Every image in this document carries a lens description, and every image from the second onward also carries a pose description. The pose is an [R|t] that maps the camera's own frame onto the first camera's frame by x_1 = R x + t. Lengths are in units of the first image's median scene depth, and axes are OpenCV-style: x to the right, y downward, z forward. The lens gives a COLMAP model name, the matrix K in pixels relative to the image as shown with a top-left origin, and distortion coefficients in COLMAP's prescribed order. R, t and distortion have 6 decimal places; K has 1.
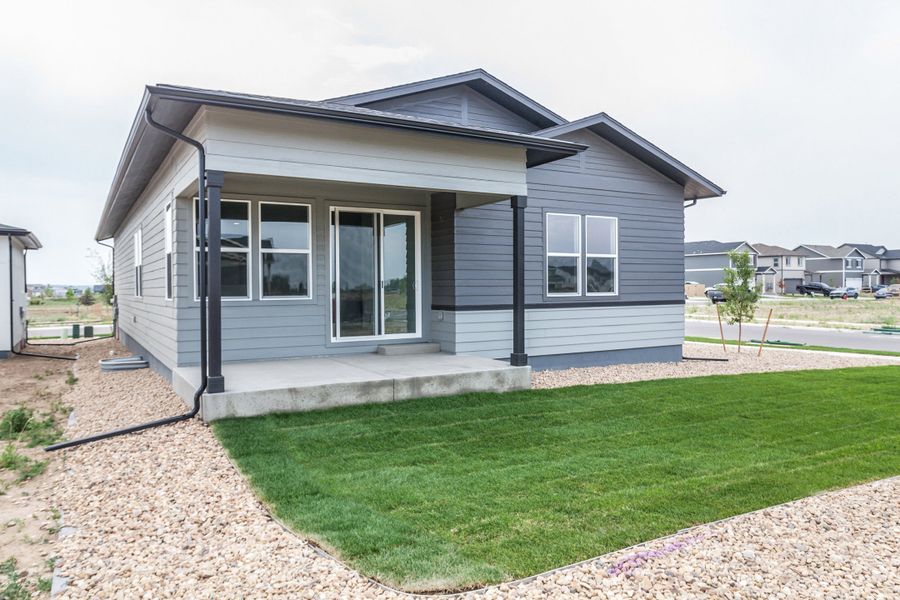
lens RADIAL K [[608.6, 0, 455.7], [0, 608.6, 301.5], [0, 0, 1]] dist [-0.015057, 0.004010]
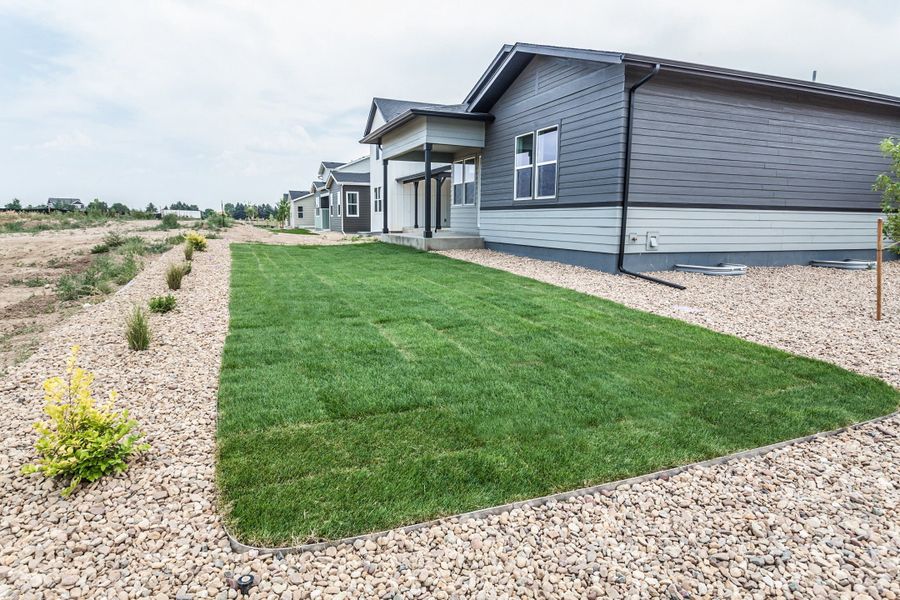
lens RADIAL K [[513.5, 0, 454.3], [0, 513.5, 293.5], [0, 0, 1]] dist [-0.005232, 0.007366]
pose [[-0.124657, 0.155044, -0.980011, 1.255117], [-0.022981, 0.986999, 0.159073, 0.016483], [0.991934, 0.042351, -0.119473, 0.969960]]
